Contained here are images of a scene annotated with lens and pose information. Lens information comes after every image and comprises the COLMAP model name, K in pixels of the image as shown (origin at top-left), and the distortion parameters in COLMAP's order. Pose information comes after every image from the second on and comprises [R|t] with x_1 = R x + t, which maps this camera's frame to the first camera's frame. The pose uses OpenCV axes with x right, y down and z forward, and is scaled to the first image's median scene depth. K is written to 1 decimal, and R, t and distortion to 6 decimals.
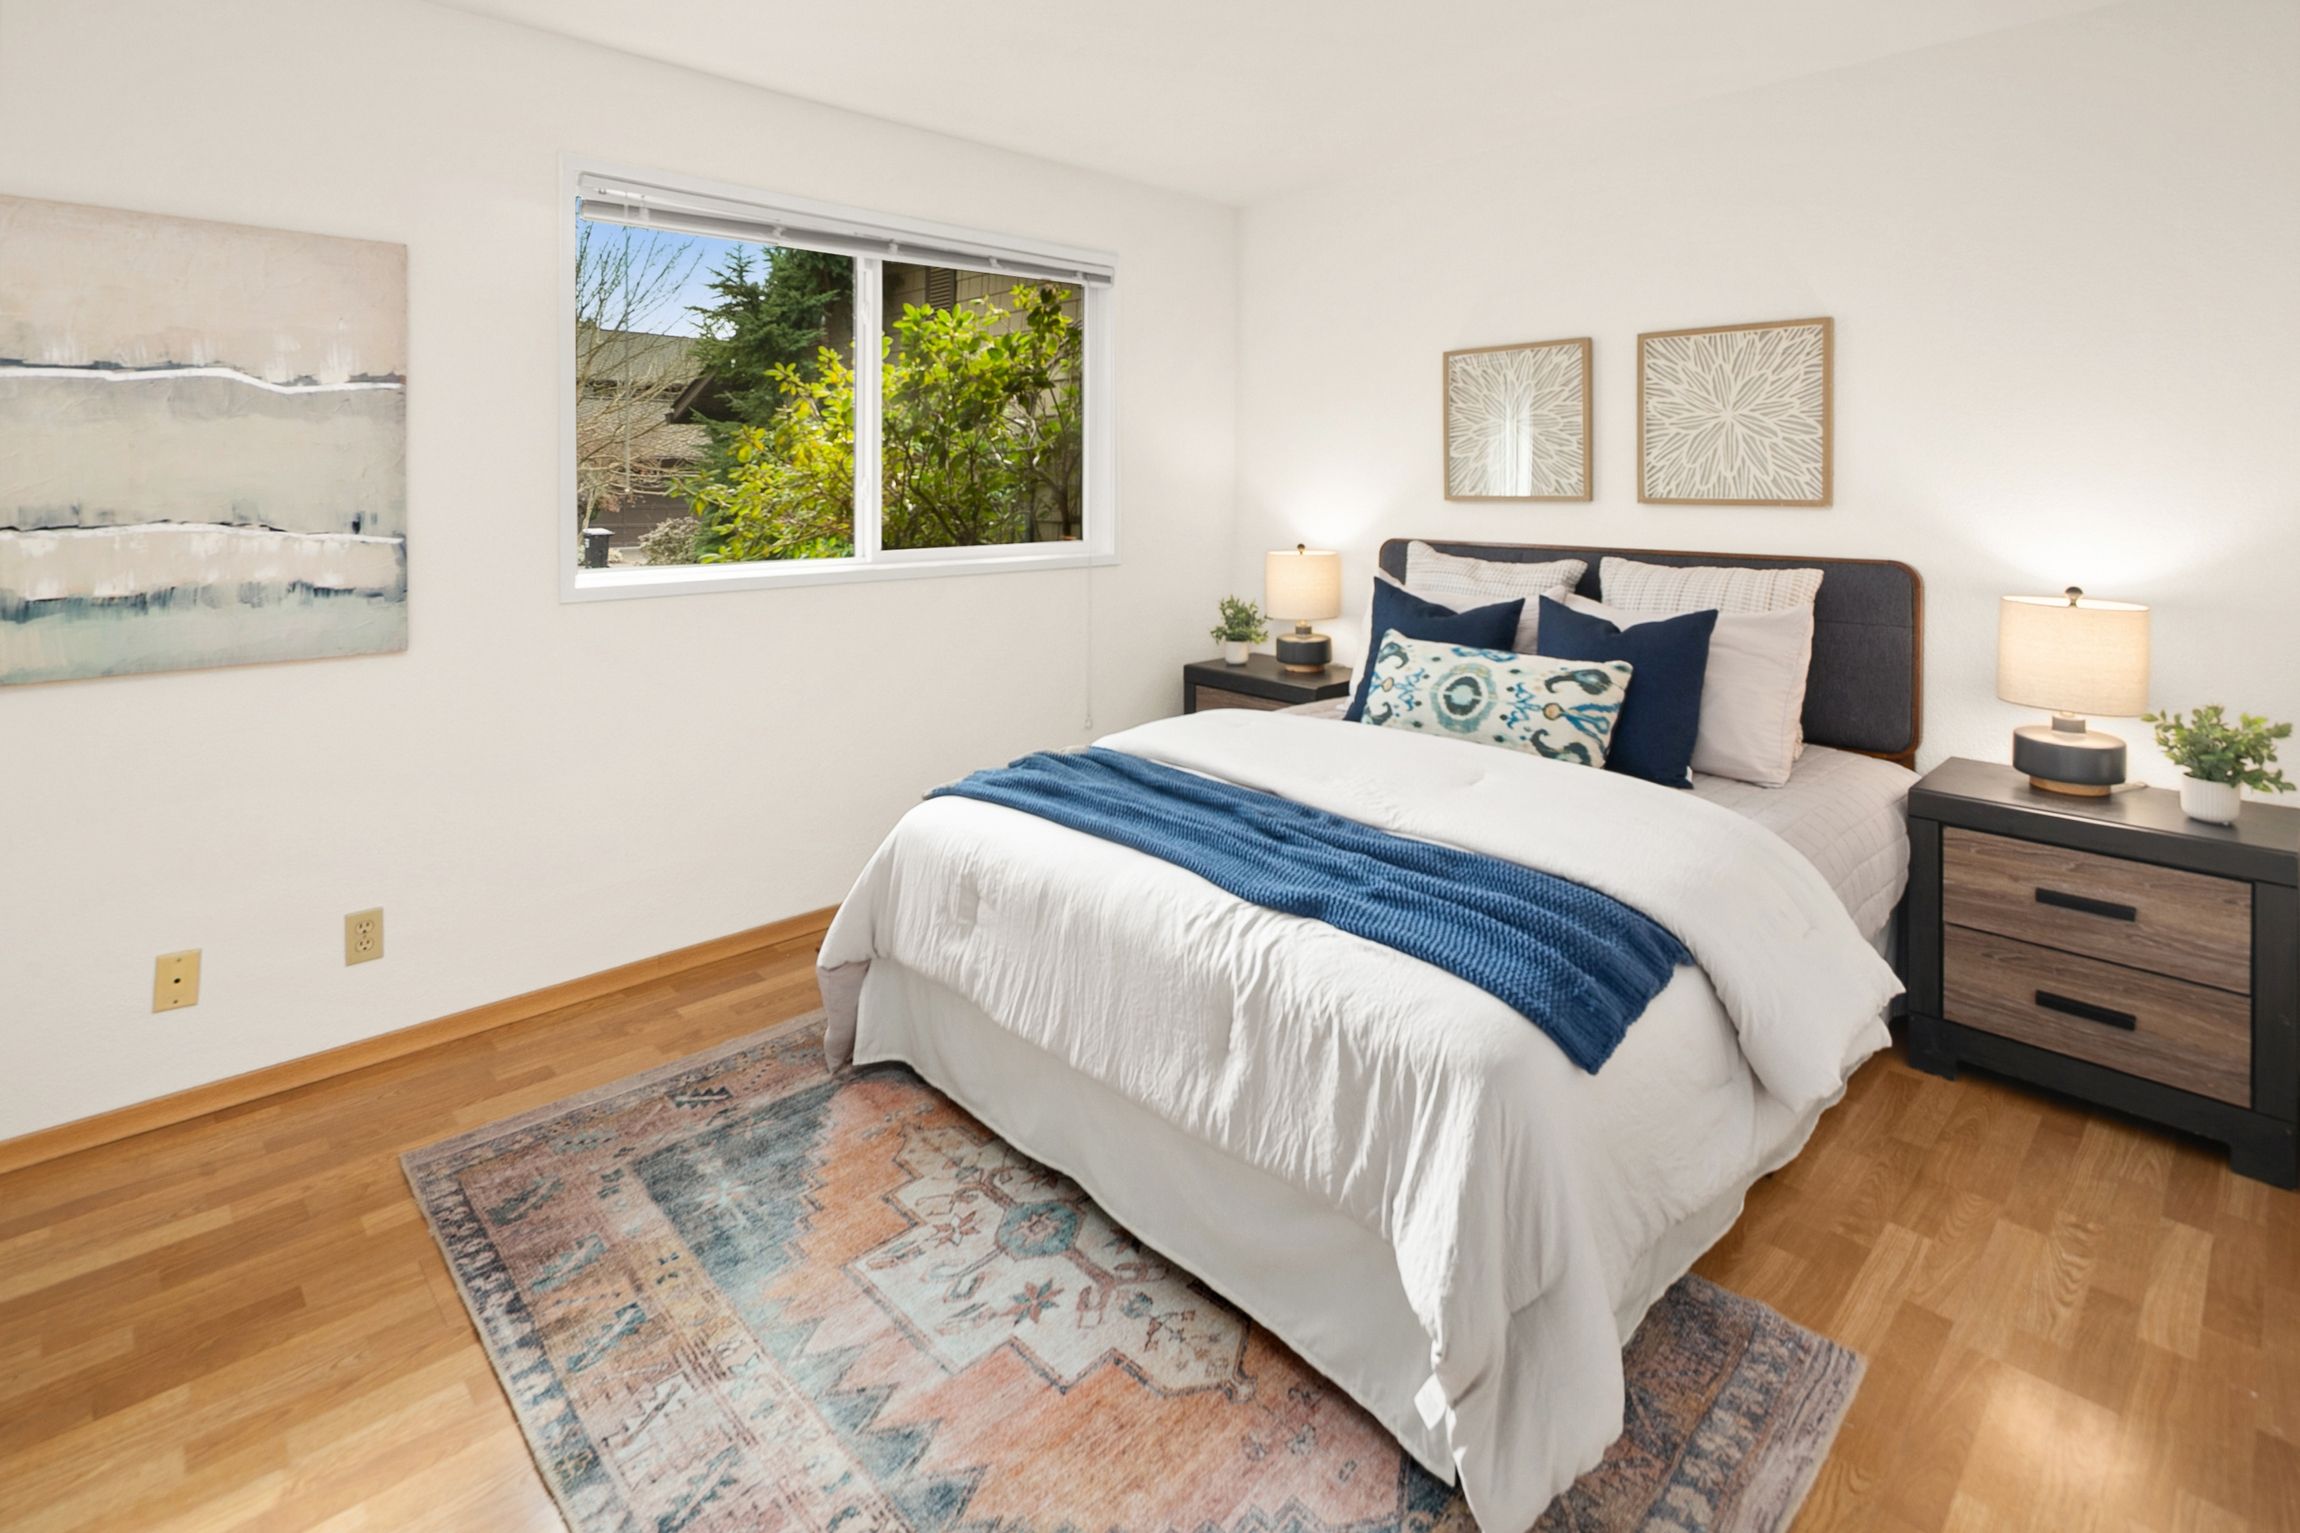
lens RADIAL K [[1123.9, 0, 1156.1], [0, 1123.9, 576.2], [0, 0, 1]] dist [0.000133, -0.000859]
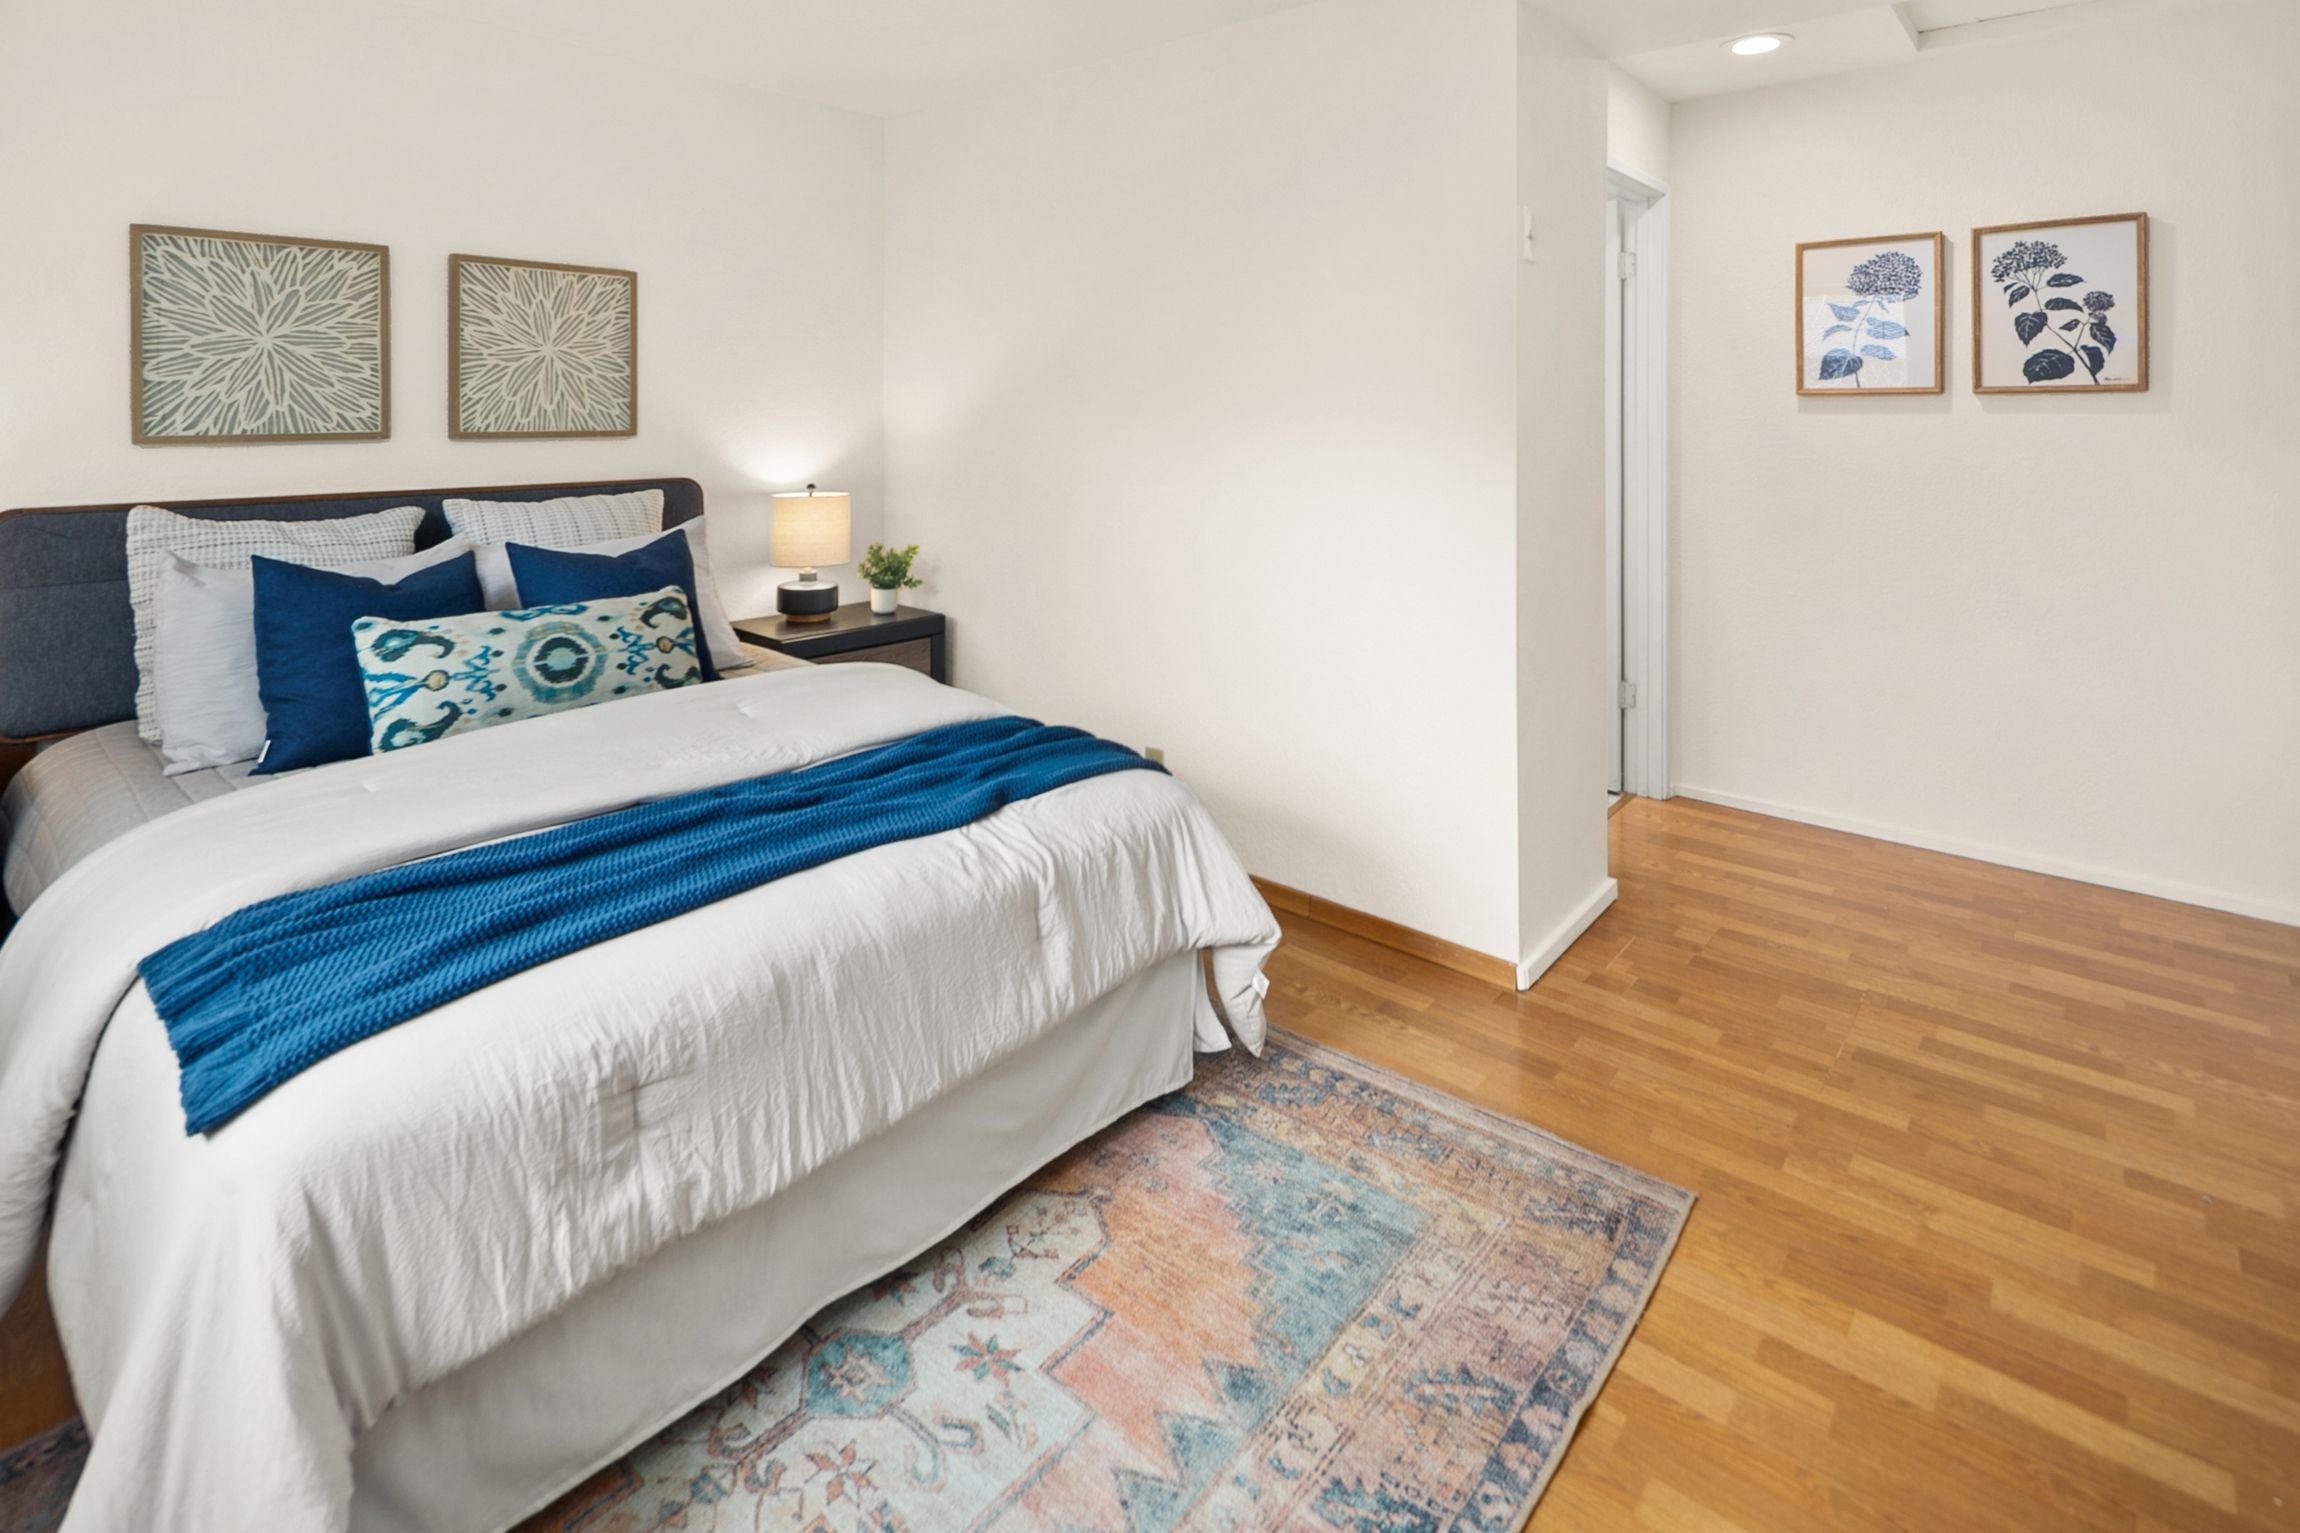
lens RADIAL K [[1120.0, 0, 1152.6], [0, 1120.0, 516.0], [0, 0, 1]] dist [-0.000872, -0.001312]
pose [[-0.095974, -0.094971, 0.990843, -0.636961], [0.083596, 0.991152, 0.103097, -0.057581], [-0.991867, 0.092725, -0.087186, 0.613145]]
